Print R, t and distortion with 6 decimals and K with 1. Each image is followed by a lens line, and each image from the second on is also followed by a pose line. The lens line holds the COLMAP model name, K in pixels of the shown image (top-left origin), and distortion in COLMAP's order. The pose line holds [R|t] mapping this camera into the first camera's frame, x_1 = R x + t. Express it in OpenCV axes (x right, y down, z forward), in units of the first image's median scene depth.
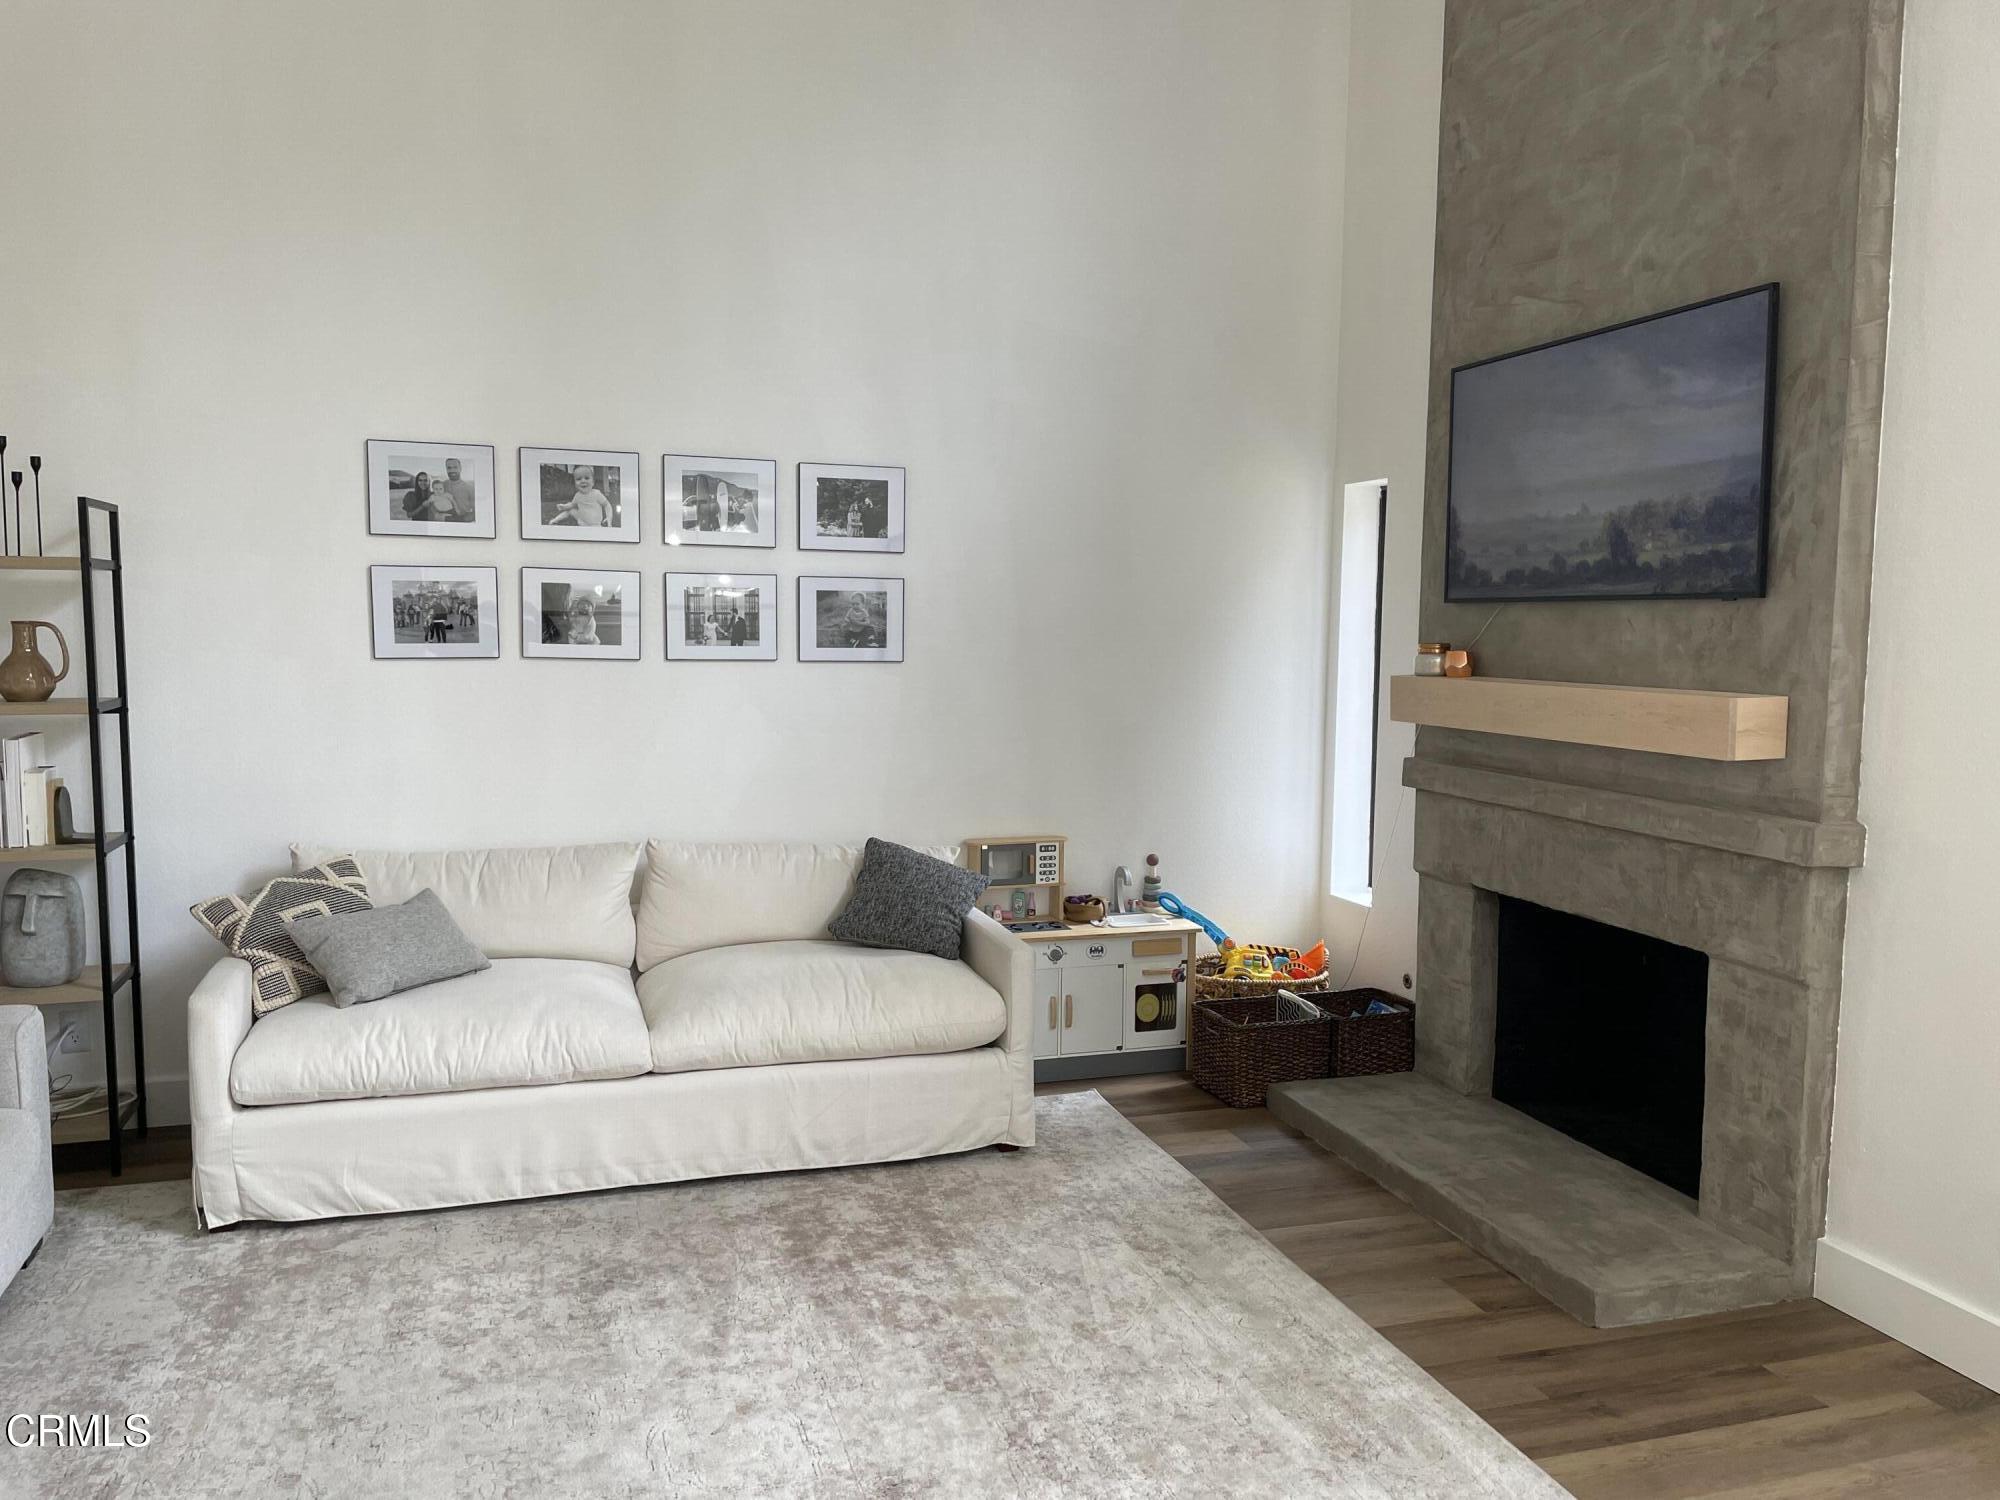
lens RADIAL K [[1521.4, 0, 1000.0], [0, 1521.4, 682.3], [0, 0, 1]] dist [0.091819, -0.098576]
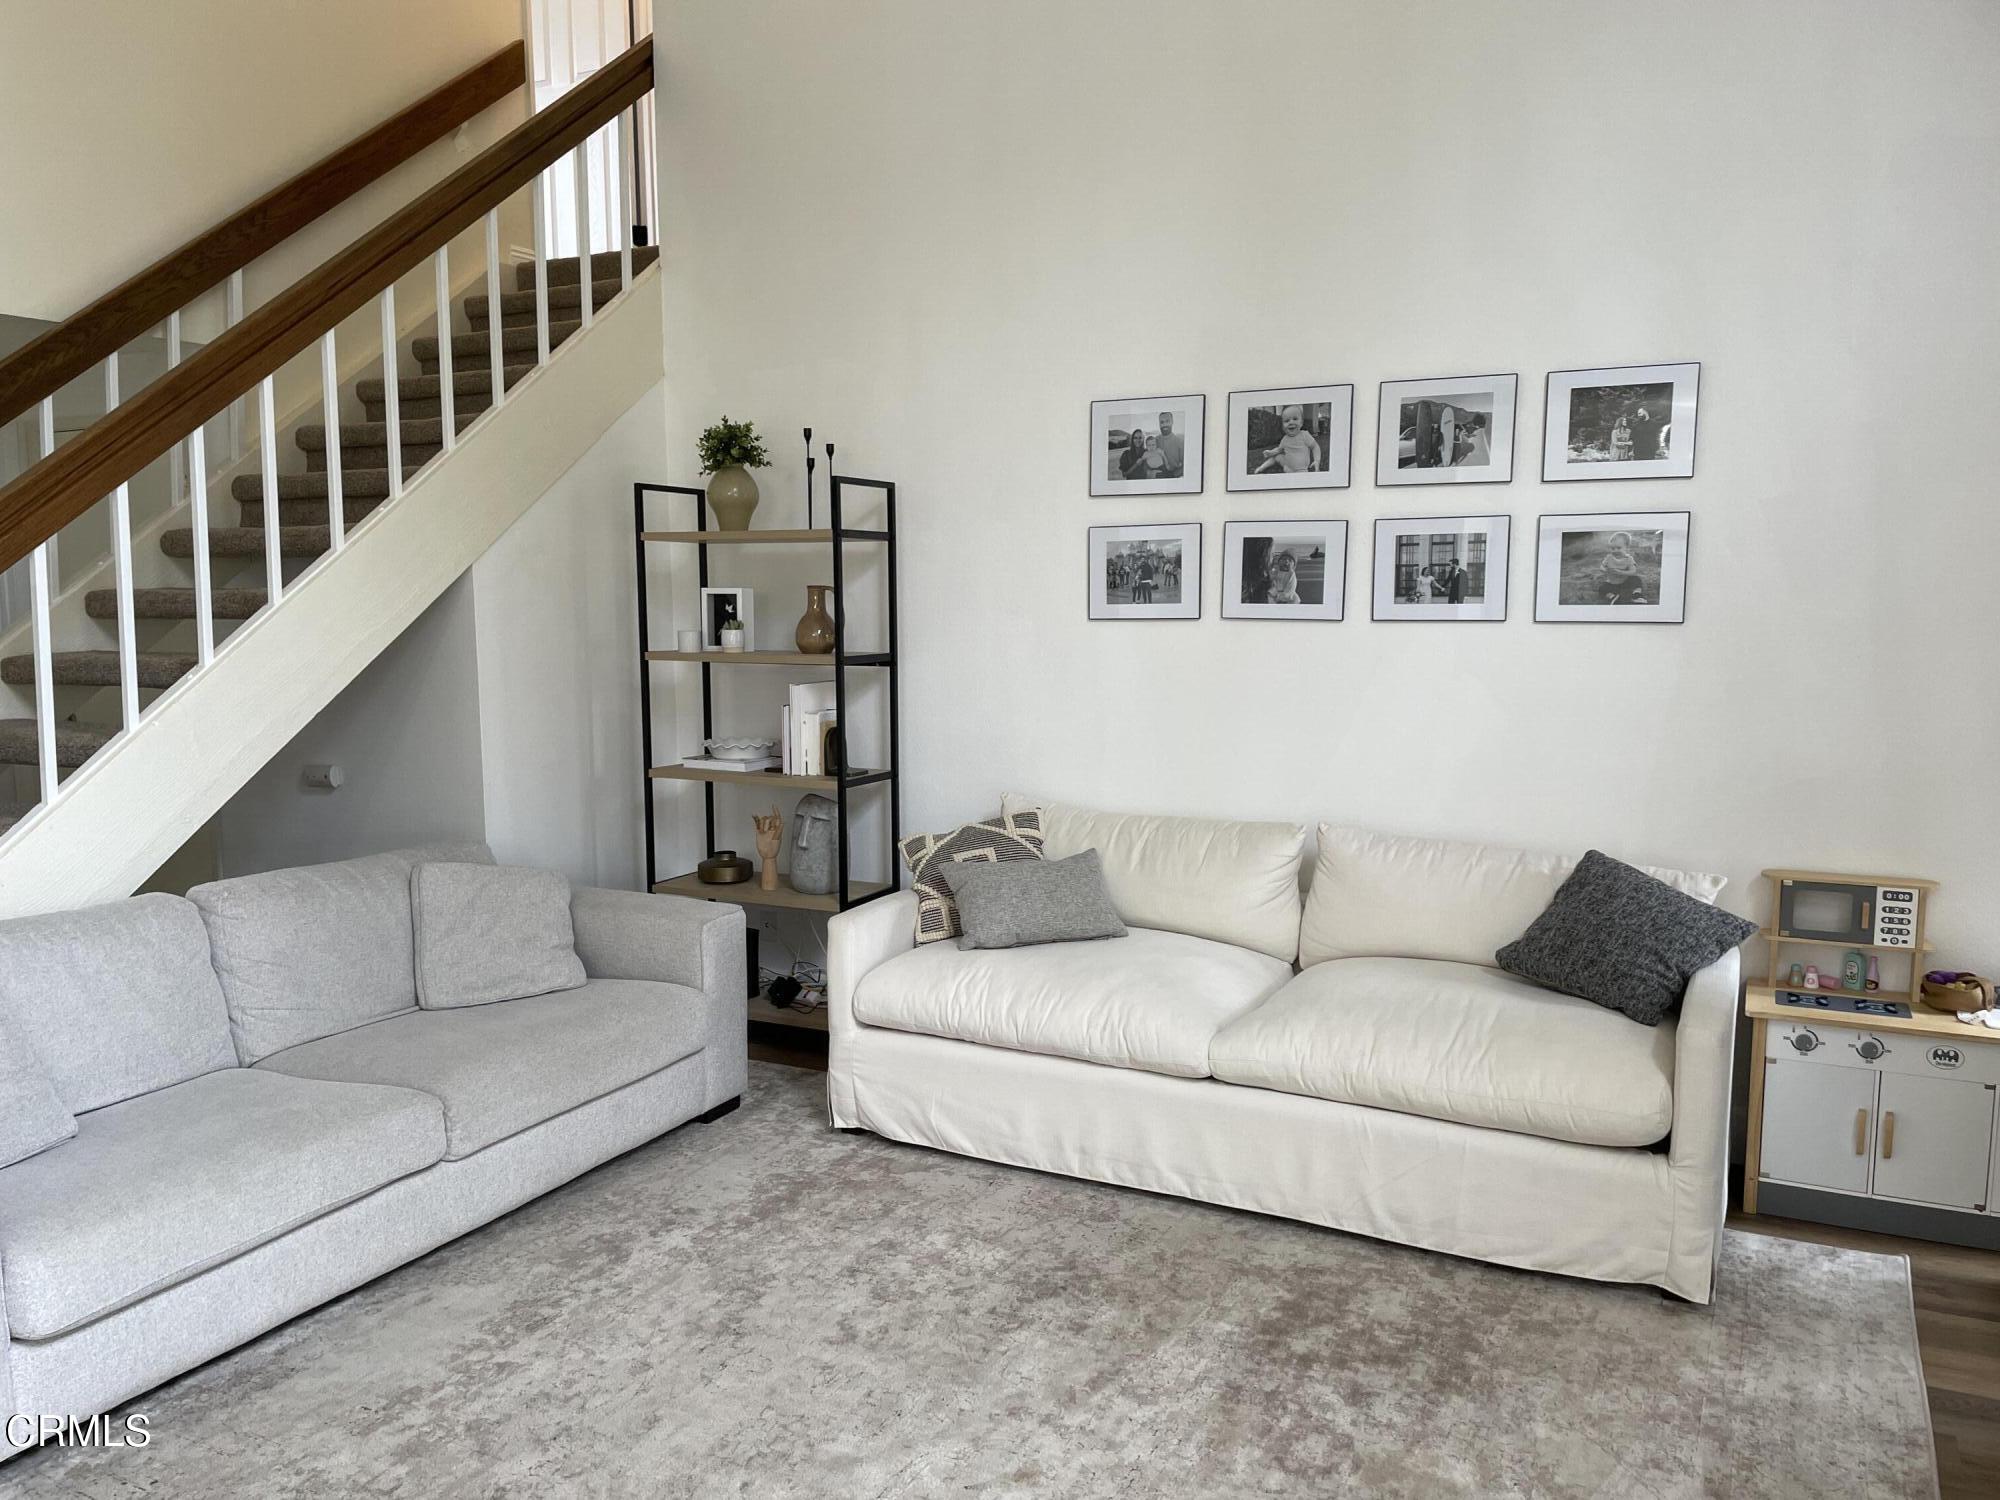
lens RADIAL K [[1521.4, 0, 957.4], [0, 1521.4, 710.7], [0, 0, 1]] dist [0.091819, -0.098576]
pose [[0.705232, 0.042318, -0.707713, 0.271142], [-0.018862, 0.998984, 0.040938, 0.006142], [0.708726, -0.015522, 0.705313, 0.252129]]
